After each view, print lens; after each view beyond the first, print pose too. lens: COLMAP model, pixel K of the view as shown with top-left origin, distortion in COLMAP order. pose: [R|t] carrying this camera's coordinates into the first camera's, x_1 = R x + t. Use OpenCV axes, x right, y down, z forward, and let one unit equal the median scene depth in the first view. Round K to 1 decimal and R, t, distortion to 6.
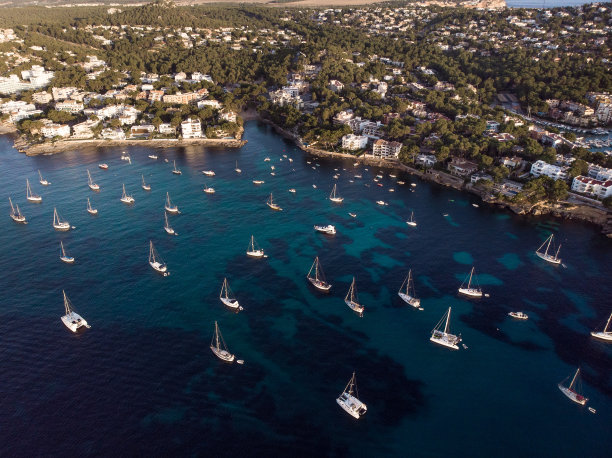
lens RADIAL K [[484.4, 0, 306.0], [0, 484.4, 229.0], [0, 0, 1]] dist [0.025782, 0.004357]
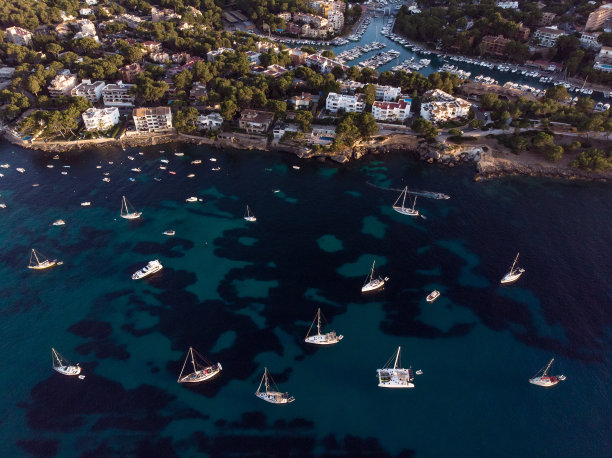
lens RADIAL K [[484.4, 0, 306.0], [0, 484.4, 229.0], [0, 0, 1]] dist [0.025782, 0.004357]
pose [[0.801951, -0.363338, 0.474194, -0.065948], [0.282853, 0.930104, 0.234309, -0.120747], [-0.526183, -0.053777, 0.848669, 0.234844]]
